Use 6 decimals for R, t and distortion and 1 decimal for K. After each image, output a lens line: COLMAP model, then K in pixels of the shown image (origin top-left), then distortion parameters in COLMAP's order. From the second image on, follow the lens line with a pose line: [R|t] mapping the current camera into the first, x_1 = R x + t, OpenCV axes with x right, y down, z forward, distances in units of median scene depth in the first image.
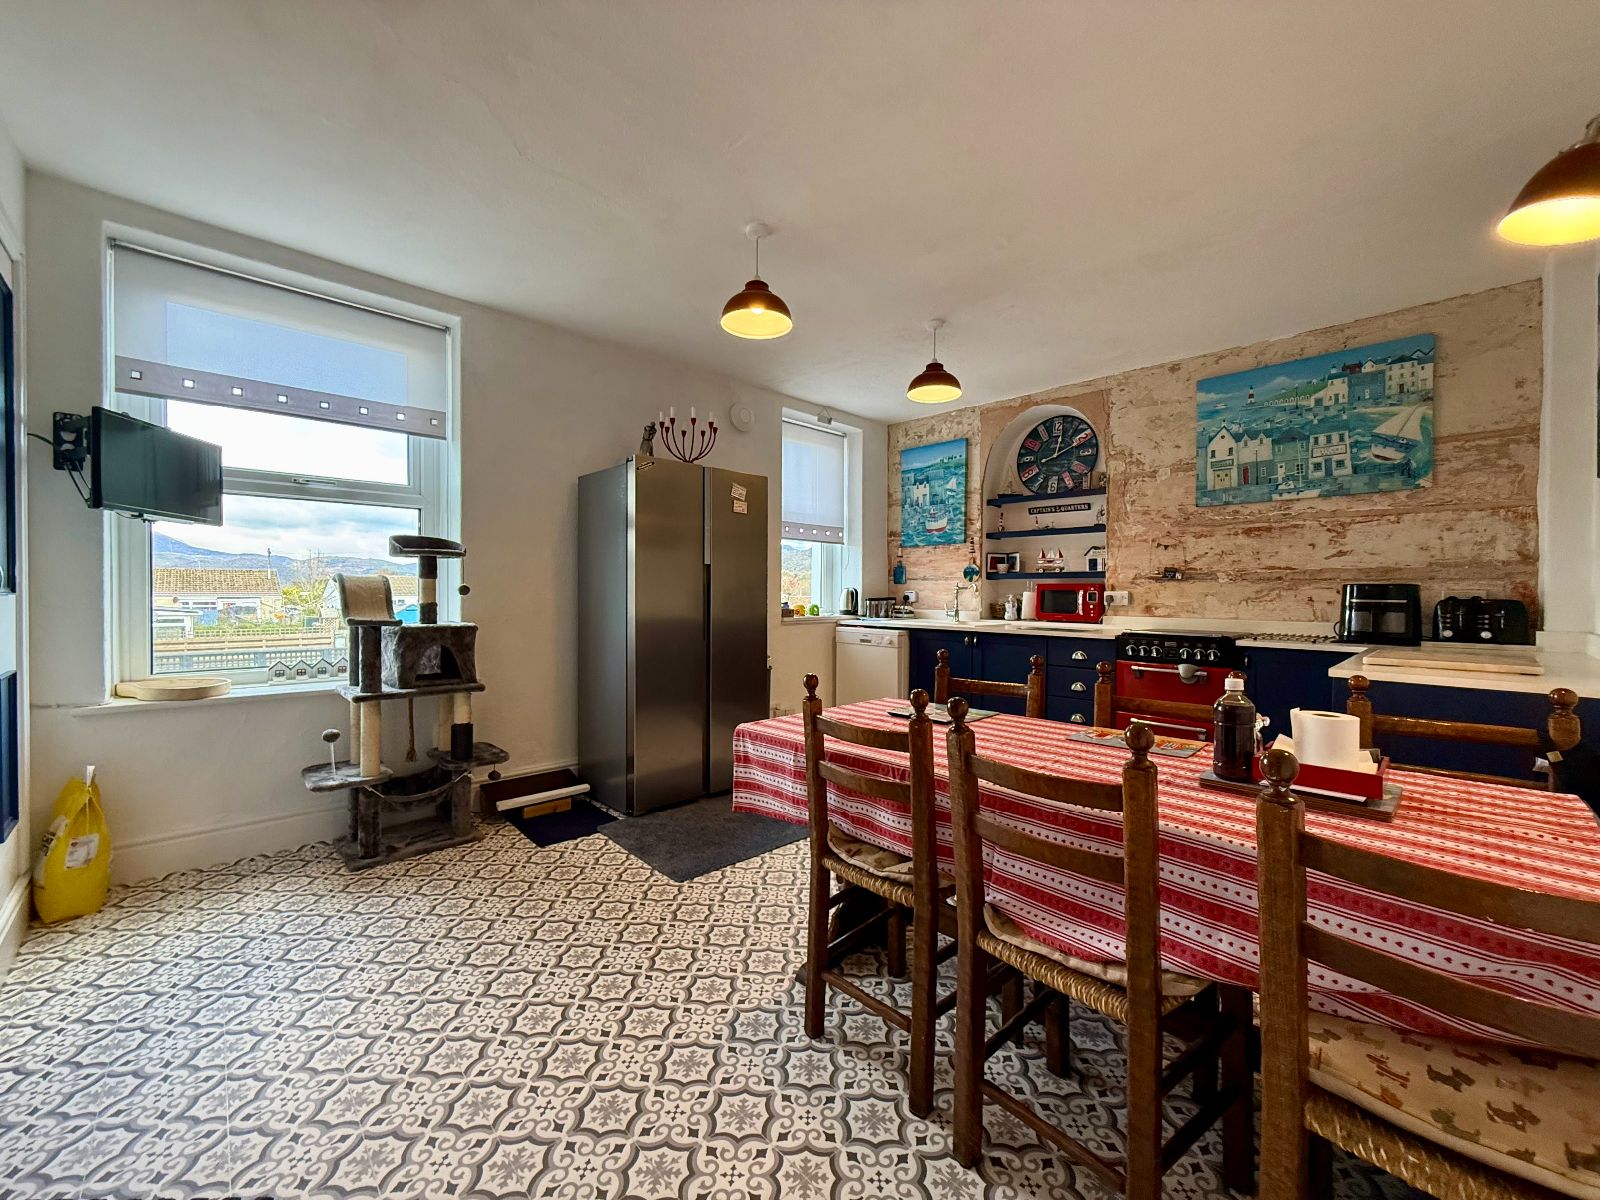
lens RADIAL K [[629.7, 0, 800.0], [0, 629.7, 600.0], [0, 0, 1]] dist [-0.003198, 0.000115]
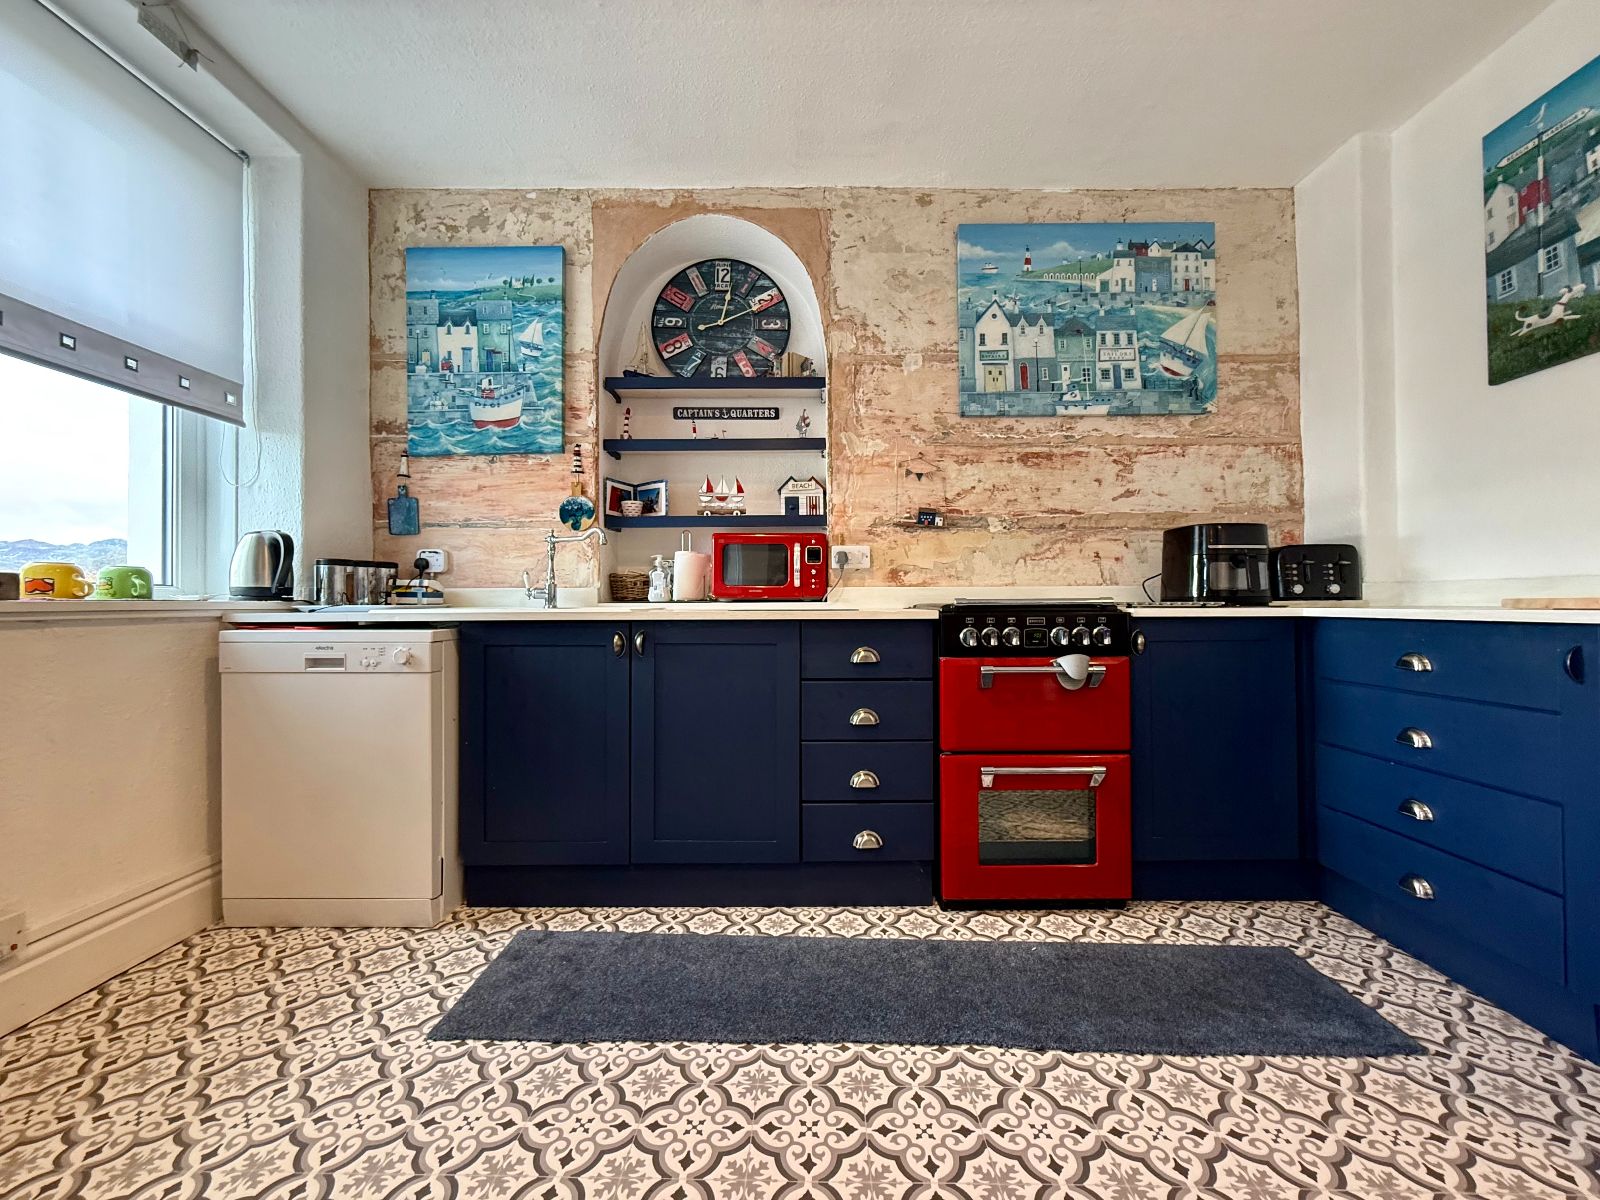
lens RADIAL K [[629.7, 0, 800.0], [0, 629.7, 600.0], [0, 0, 1]] dist [-0.003198, 0.000115]
pose [[0.694523, -0.006988, 0.719436, 0.036003], [0.019552, 0.999767, -0.009164, 0.042959], [-0.719204, 0.020431, 0.694498, 0.620464]]
